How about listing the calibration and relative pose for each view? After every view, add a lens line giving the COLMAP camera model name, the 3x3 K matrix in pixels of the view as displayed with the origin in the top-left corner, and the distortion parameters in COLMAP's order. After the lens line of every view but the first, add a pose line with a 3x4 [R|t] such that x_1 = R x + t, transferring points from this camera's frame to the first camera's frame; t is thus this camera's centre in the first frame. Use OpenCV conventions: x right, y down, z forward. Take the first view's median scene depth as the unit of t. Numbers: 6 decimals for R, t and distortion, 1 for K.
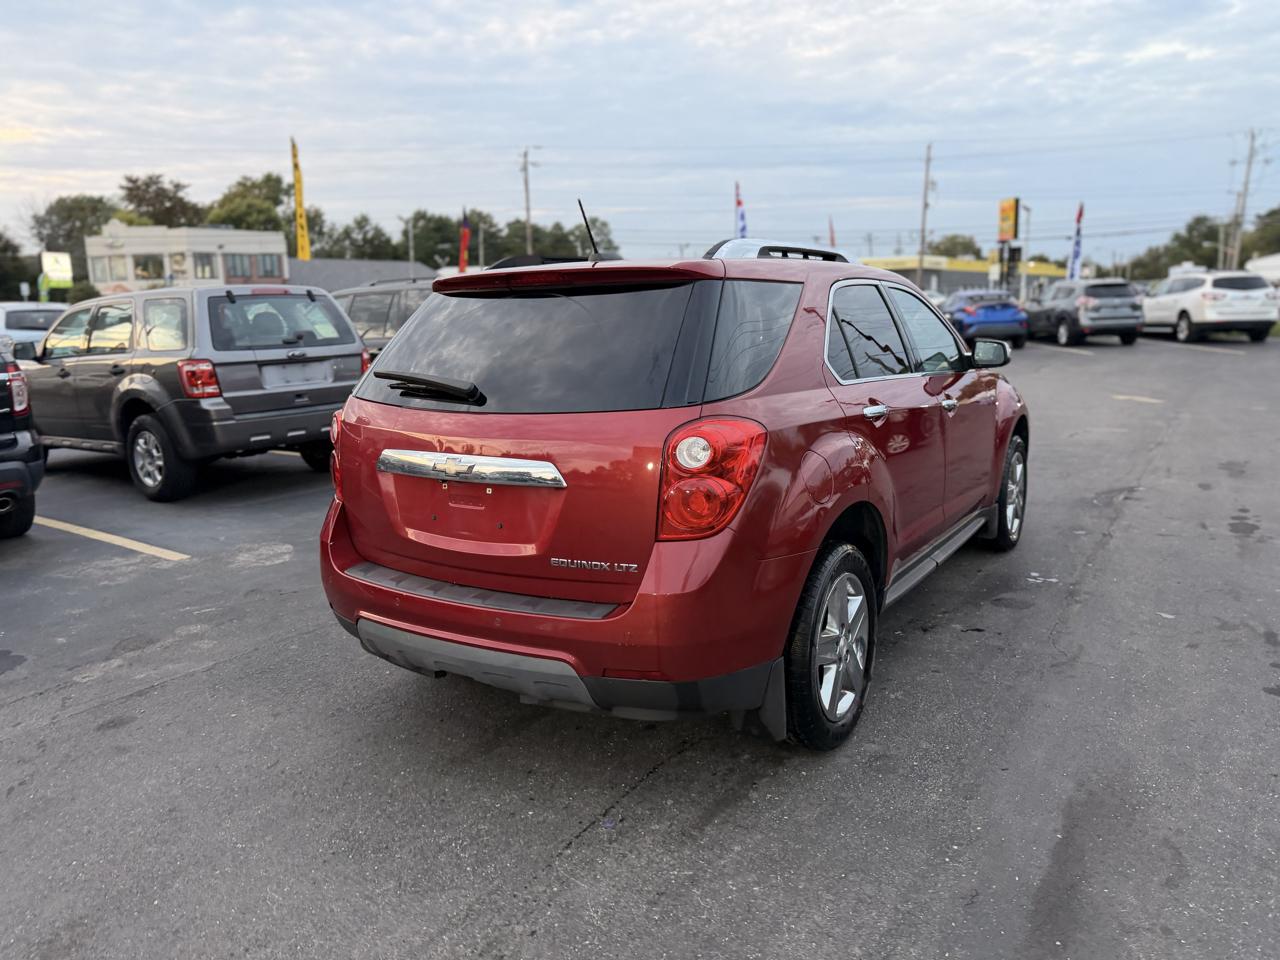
lens RADIAL K [[908.3, 0, 646.2], [0, 908.3, 466.8], [0, 0, 1]] dist [0.016998, -0.021318]
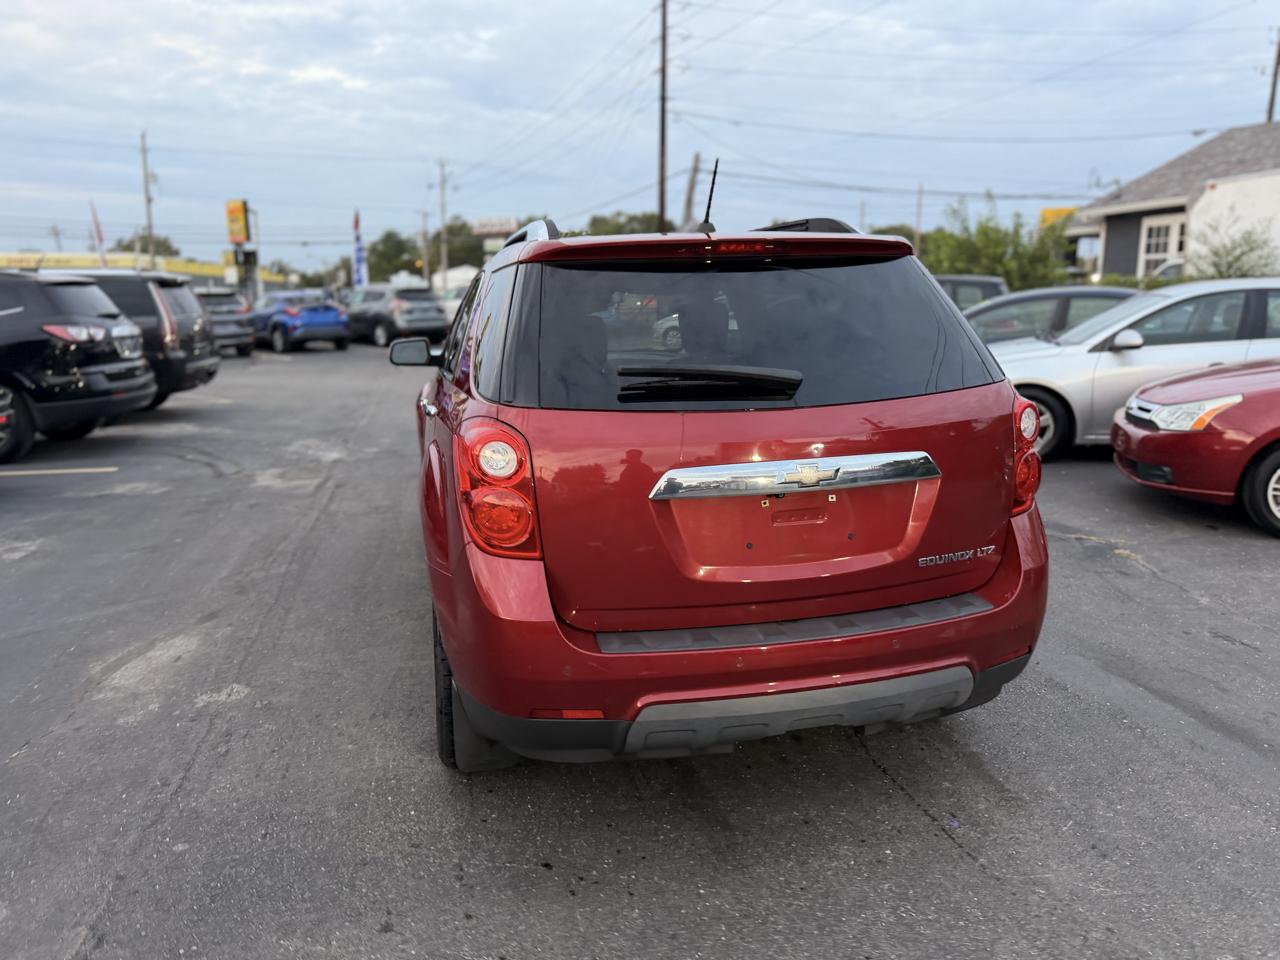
lens RADIAL K [[908.3, 0, 645.2], [0, 908.3, 468.3], [0, 0, 1]] dist [0.016998, -0.021318]
pose [[0.688037, -0.122578, 0.715248, -0.321801], [0.125307, 0.990893, 0.049277, -0.023203], [-0.714775, 0.055721, 0.697132, 0.194049]]
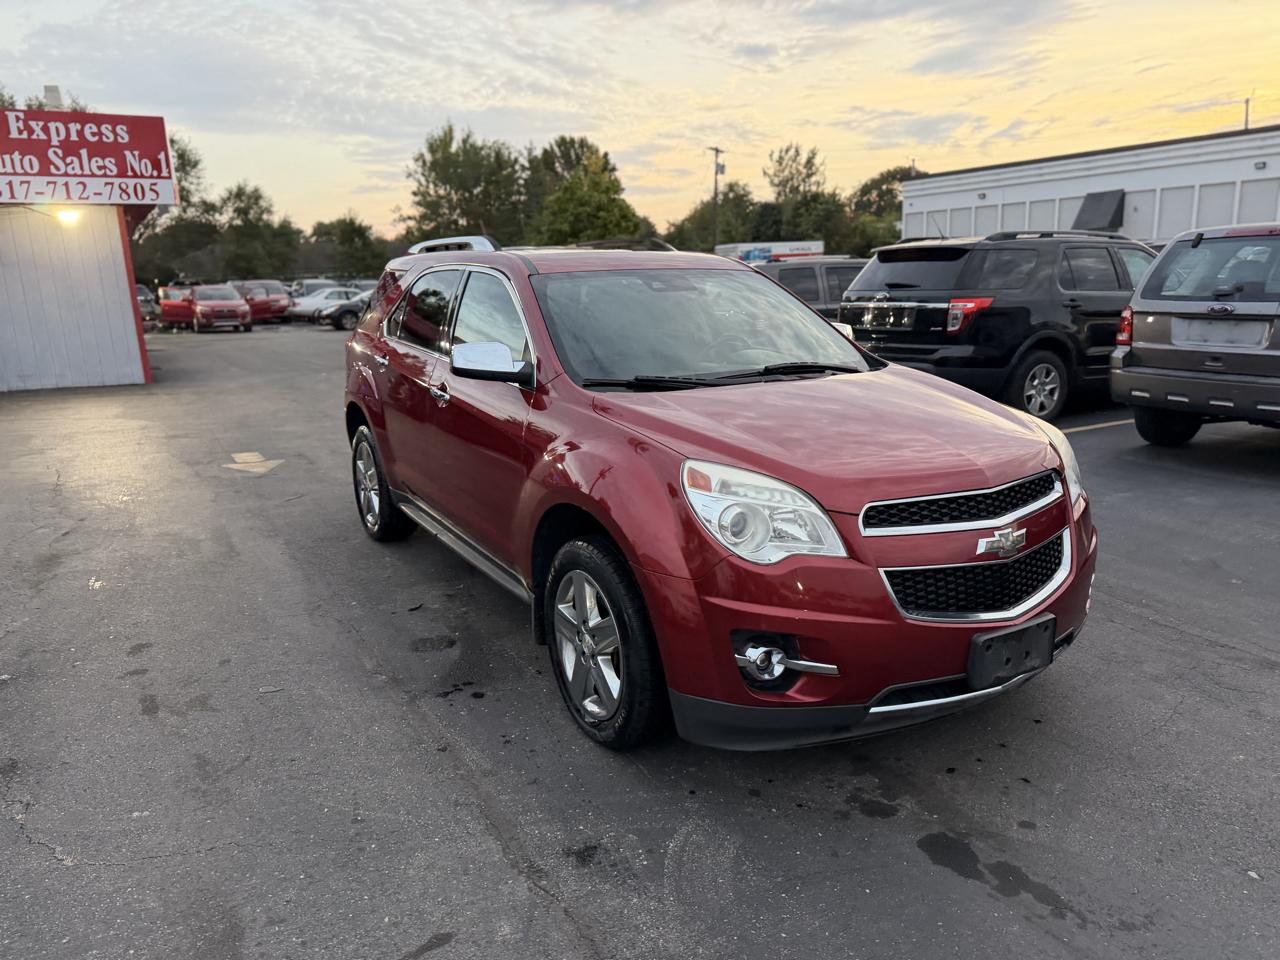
lens RADIAL K [[908.3, 0, 643.0], [0, 908.3, 485.9], [0, 0, 1]] dist [0.016998, -0.021318]
pose [[-0.453222, 0.238075, -0.859017, 0.610412], [-0.118812, 0.938942, 0.322911, -0.176515], [0.883444, 0.248412, -0.397263, 0.892102]]
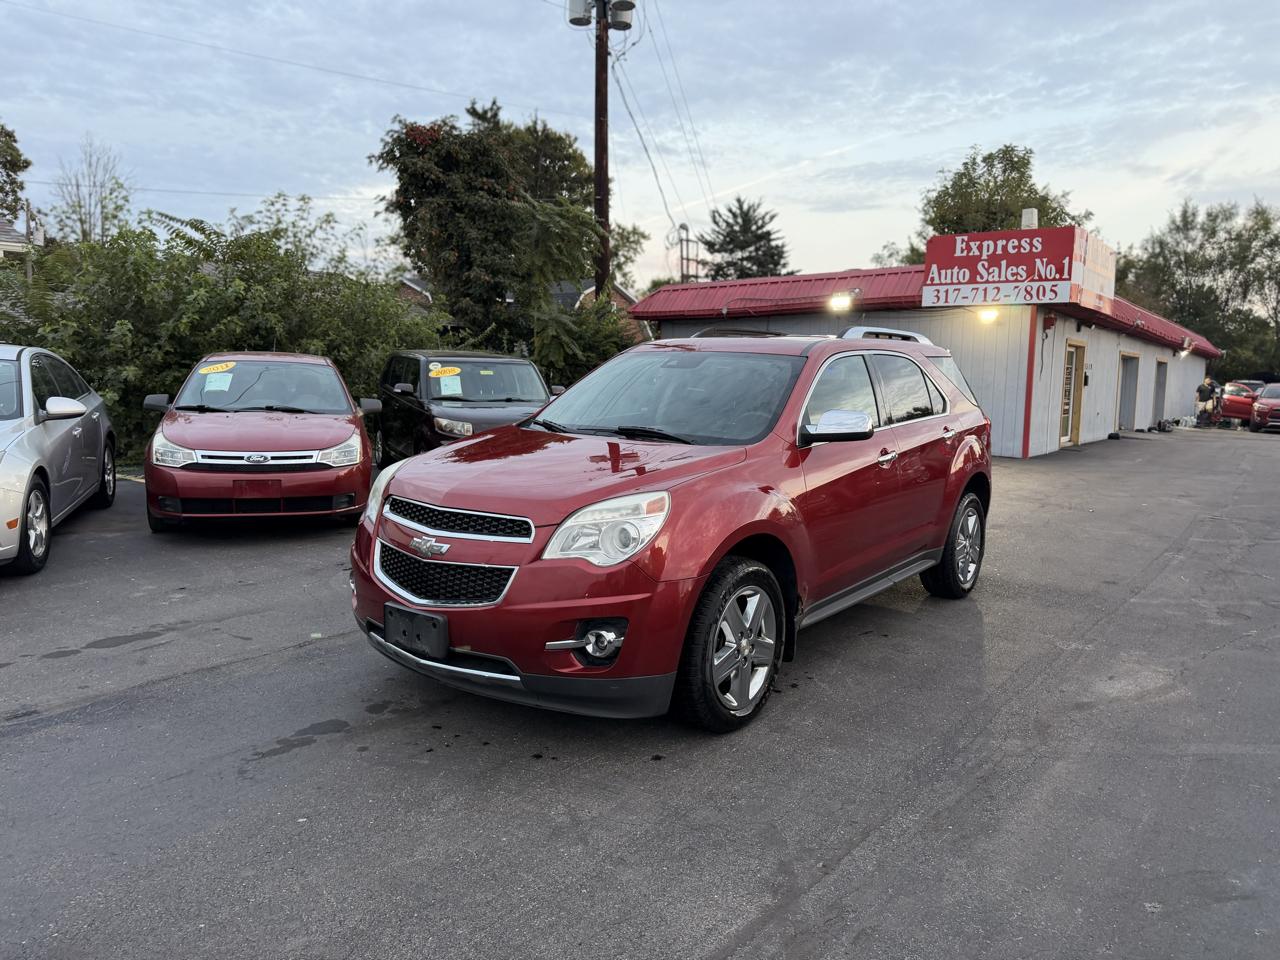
lens RADIAL K [[908.3, 0, 644.6], [0, 908.3, 469.0], [0, 0, 1]] dist [0.016998, -0.021318]
pose [[-0.996903, -0.008025, 0.078233, 0.108963], [0.014069, 0.960534, 0.277806, -0.224132], [-0.077375, 0.278047, -0.957446, 1.301344]]
